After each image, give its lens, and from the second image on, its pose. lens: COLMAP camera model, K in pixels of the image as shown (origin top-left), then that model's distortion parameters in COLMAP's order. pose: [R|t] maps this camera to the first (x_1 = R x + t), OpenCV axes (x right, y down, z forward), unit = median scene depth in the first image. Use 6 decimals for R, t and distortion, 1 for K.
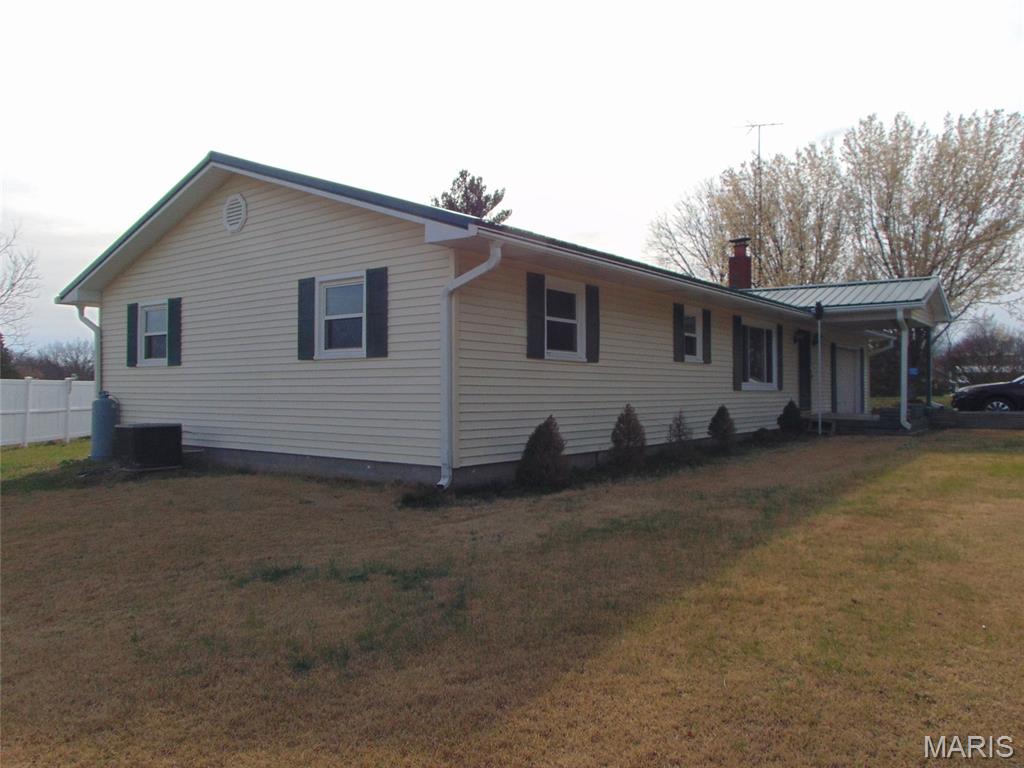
lens RADIAL K [[760.4, 0, 512.2], [0, 760.4, 385.7], [0, 0, 1]] dist [0.003518, 0.018028]
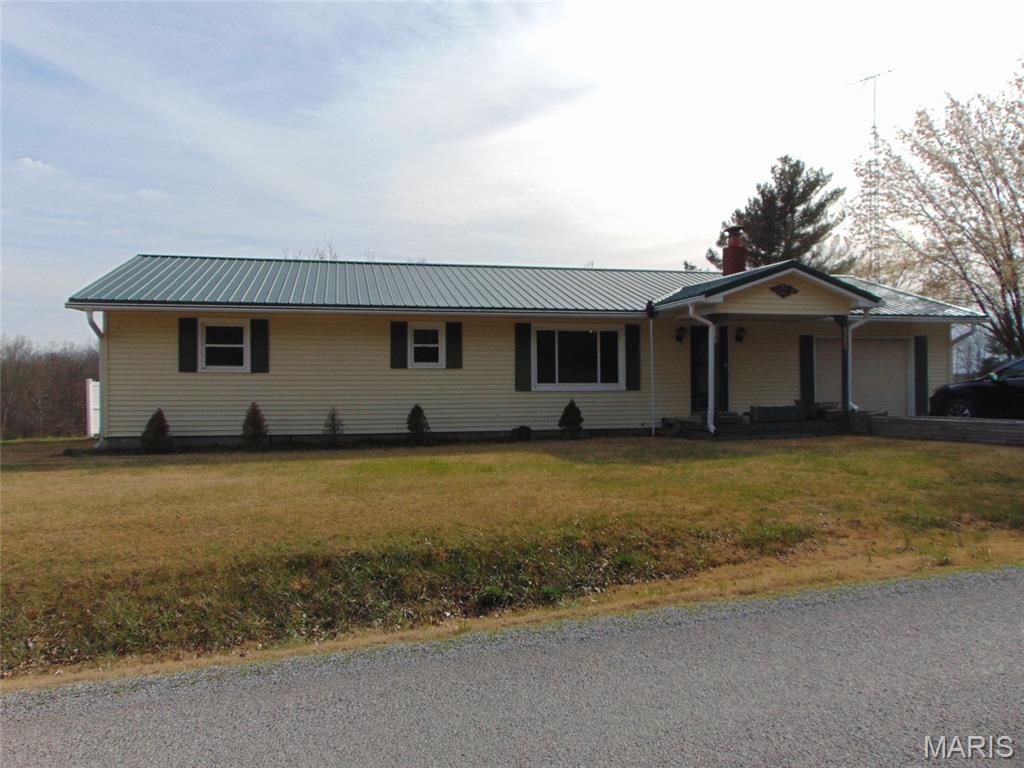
lens RADIAL K [[760.4, 0, 513.3], [0, 760.4, 383.7], [0, 0, 1]] dist [0.003518, 0.018028]
pose [[0.774970, -0.004684, -0.631981, 1.287451], [0.008287, 0.999962, 0.002751, -0.010233], [0.631944, -0.007369, 0.774979, 0.182622]]
